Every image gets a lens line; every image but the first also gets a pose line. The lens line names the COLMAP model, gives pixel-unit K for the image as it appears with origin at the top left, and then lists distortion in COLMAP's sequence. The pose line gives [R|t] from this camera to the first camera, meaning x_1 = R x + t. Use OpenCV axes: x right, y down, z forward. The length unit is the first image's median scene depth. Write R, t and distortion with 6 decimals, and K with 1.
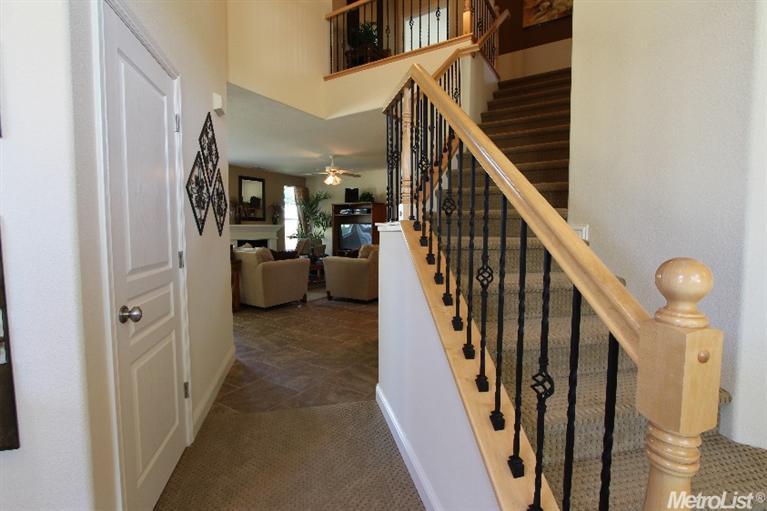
lens RADIAL K [[353.1, 0, 381.2], [0, 353.1, 251.3], [0, 0, 1]] dist [-0.019026, 0.000491]
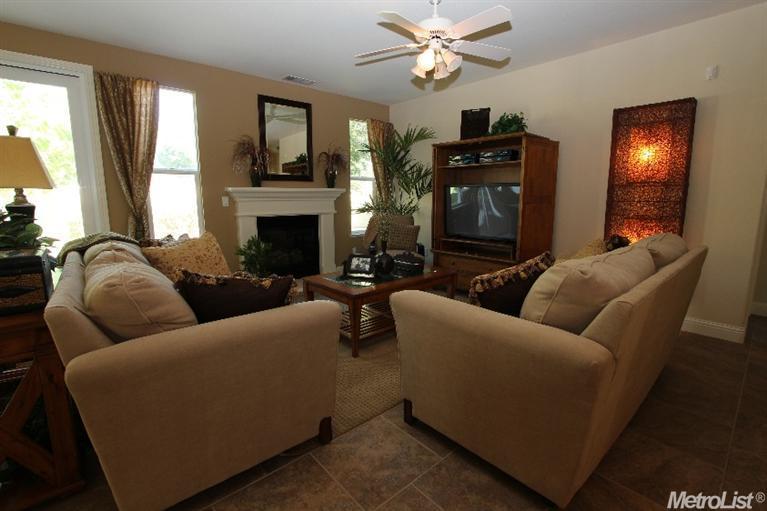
lens RADIAL K [[353.1, 0, 381.2], [0, 353.1, 251.3], [0, 0, 1]] dist [-0.019026, 0.000491]
pose [[0.957203, 0.041175, -0.286475, -0.058080], [-0.015094, 0.995583, 0.092660, -0.027868], [0.289025, -0.084370, 0.953596, 0.468380]]
